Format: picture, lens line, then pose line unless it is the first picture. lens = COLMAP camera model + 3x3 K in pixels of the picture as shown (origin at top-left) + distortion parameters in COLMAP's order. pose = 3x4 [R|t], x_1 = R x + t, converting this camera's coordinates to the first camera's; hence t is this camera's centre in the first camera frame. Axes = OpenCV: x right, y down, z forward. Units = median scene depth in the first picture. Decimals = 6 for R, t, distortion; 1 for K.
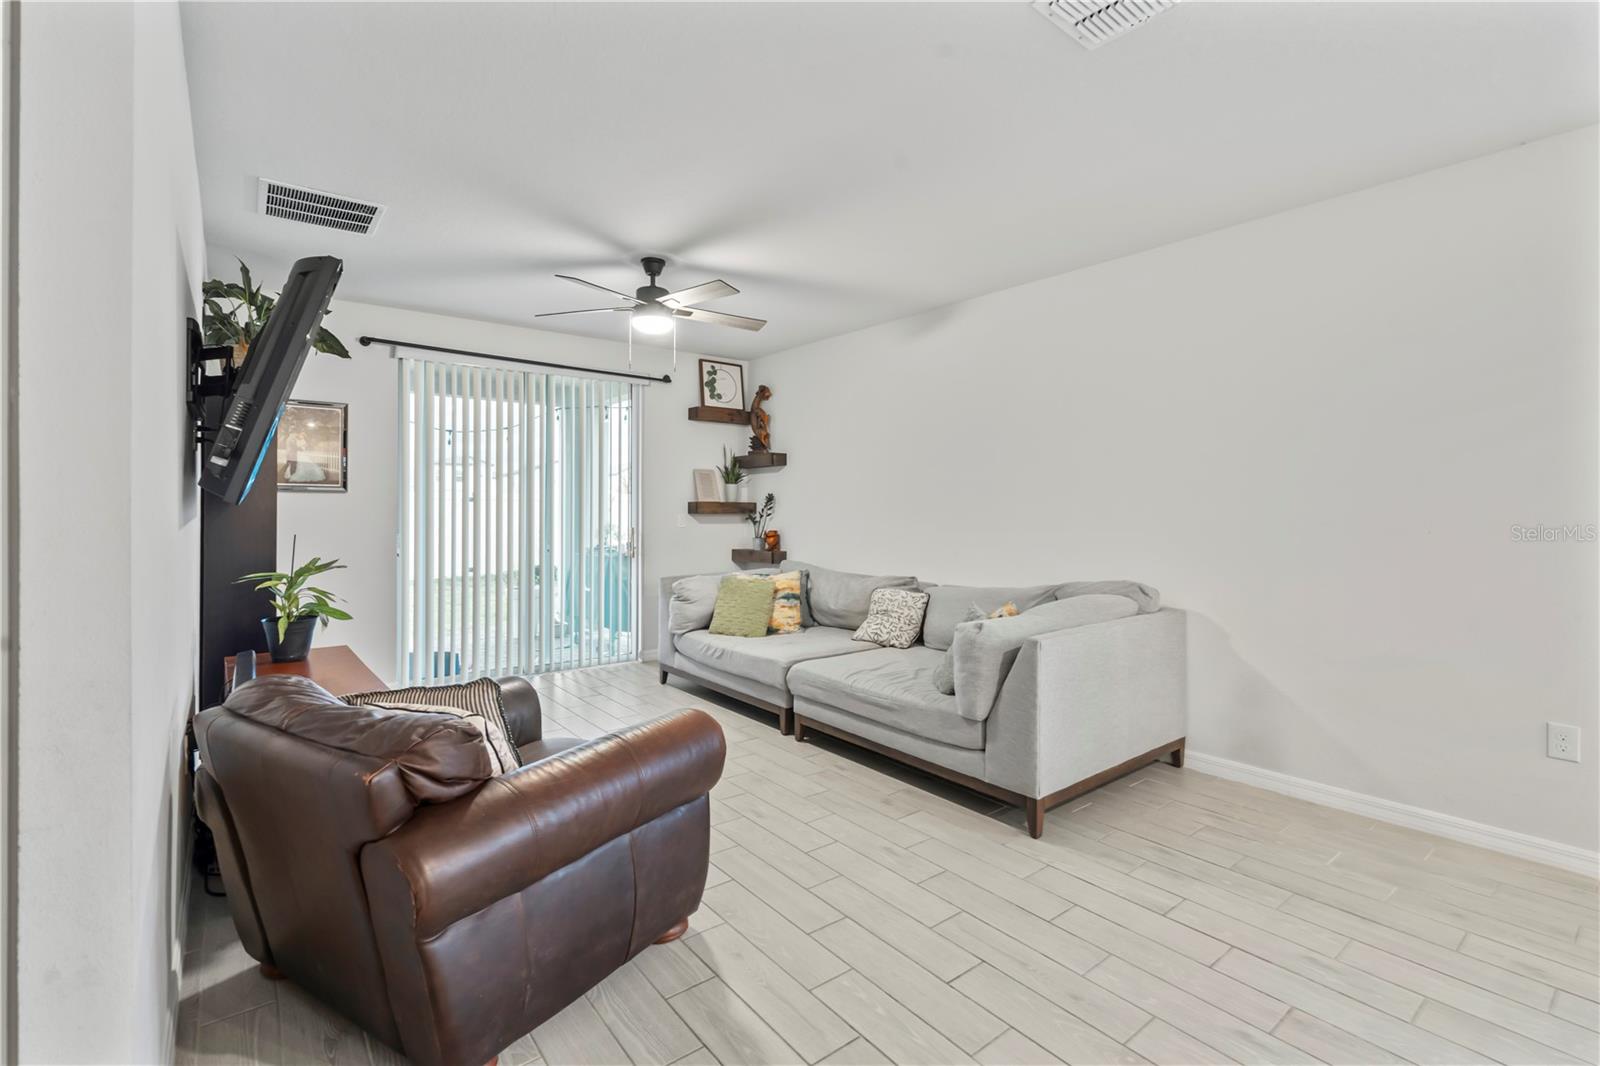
lens RADIAL K [[731.3, 0, 795.9], [0, 731.3, 503.1], [0, 0, 1]] dist [-0.004627, 0.001347]
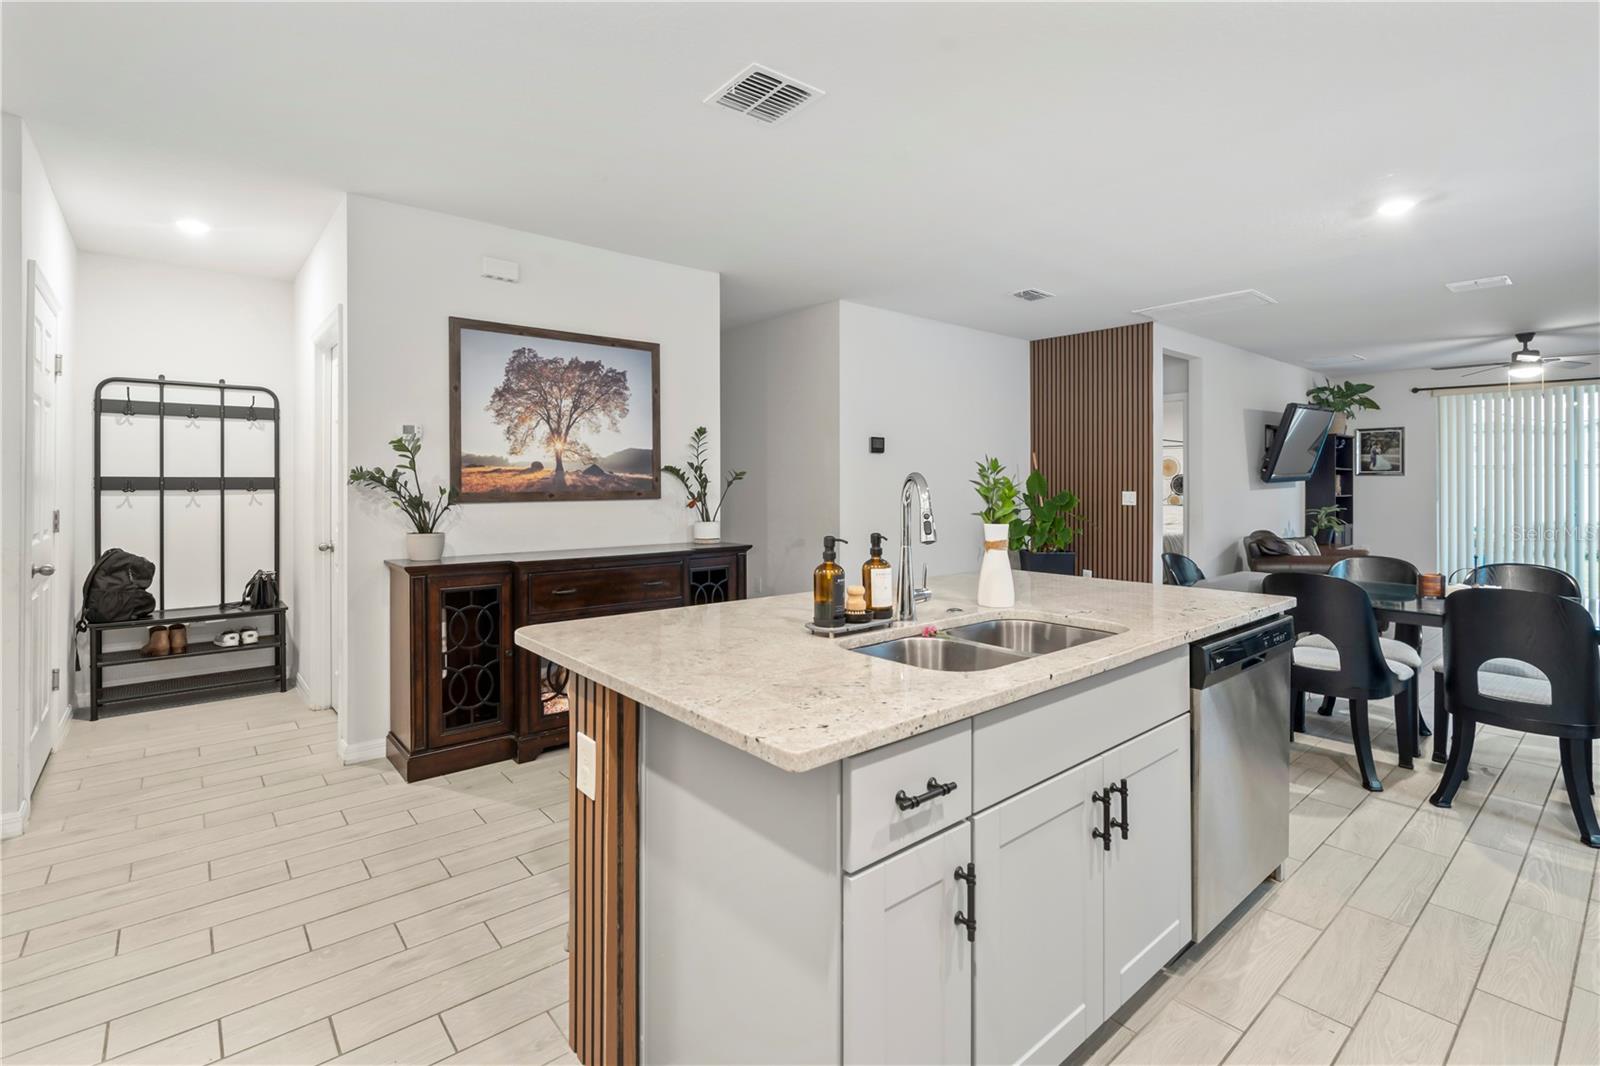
lens RADIAL K [[731.3, 0, 800.2], [0, 731.3, 488.7], [0, 0, 1]] dist [-0.004627, 0.001347]
pose [[0.045718, 0.003037, -0.998950, 1.127713], [0.012293, 0.999918, 0.003603, -0.005313], [0.998879, -0.012445, 0.045676, -0.591307]]
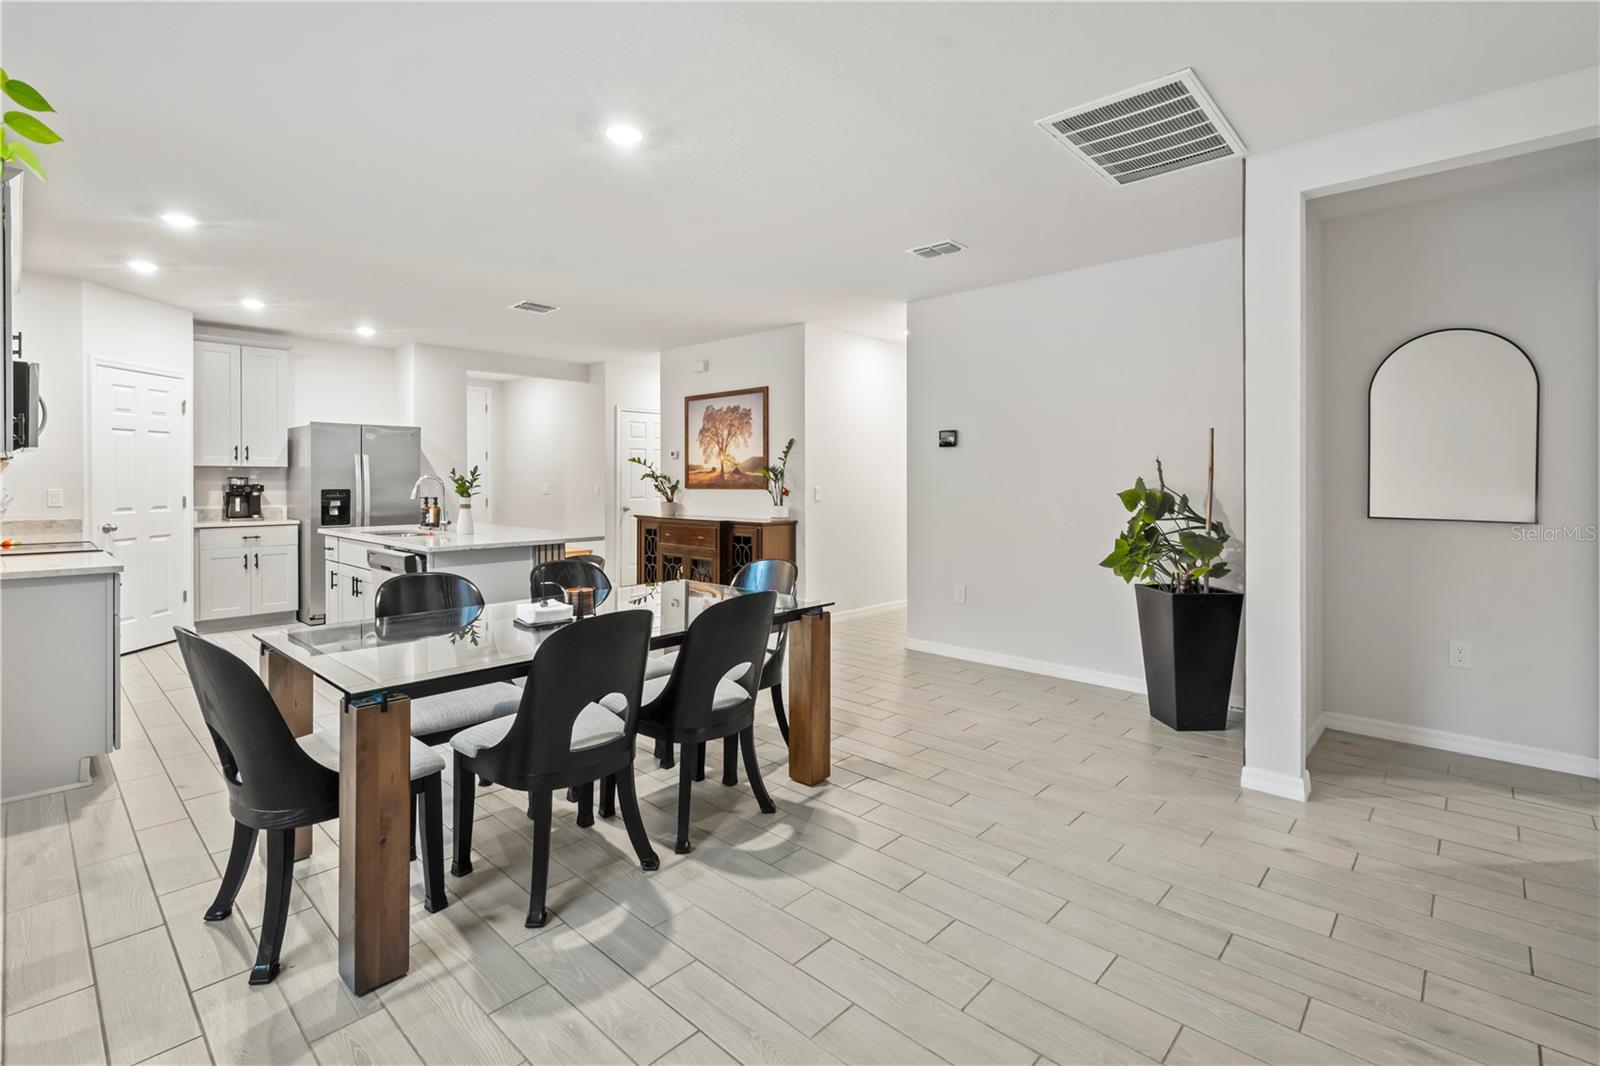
lens RADIAL K [[731.3, 0, 792.2], [0, 731.3, 482.8], [0, 0, 1]] dist [-0.004627, 0.001347]
pose [[-0.985894, -0.002756, -0.167347, 0.415067], [-0.001485, 0.999969, -0.007724, 0.007069], [0.167363, -0.007367, -0.985868, 0.600905]]
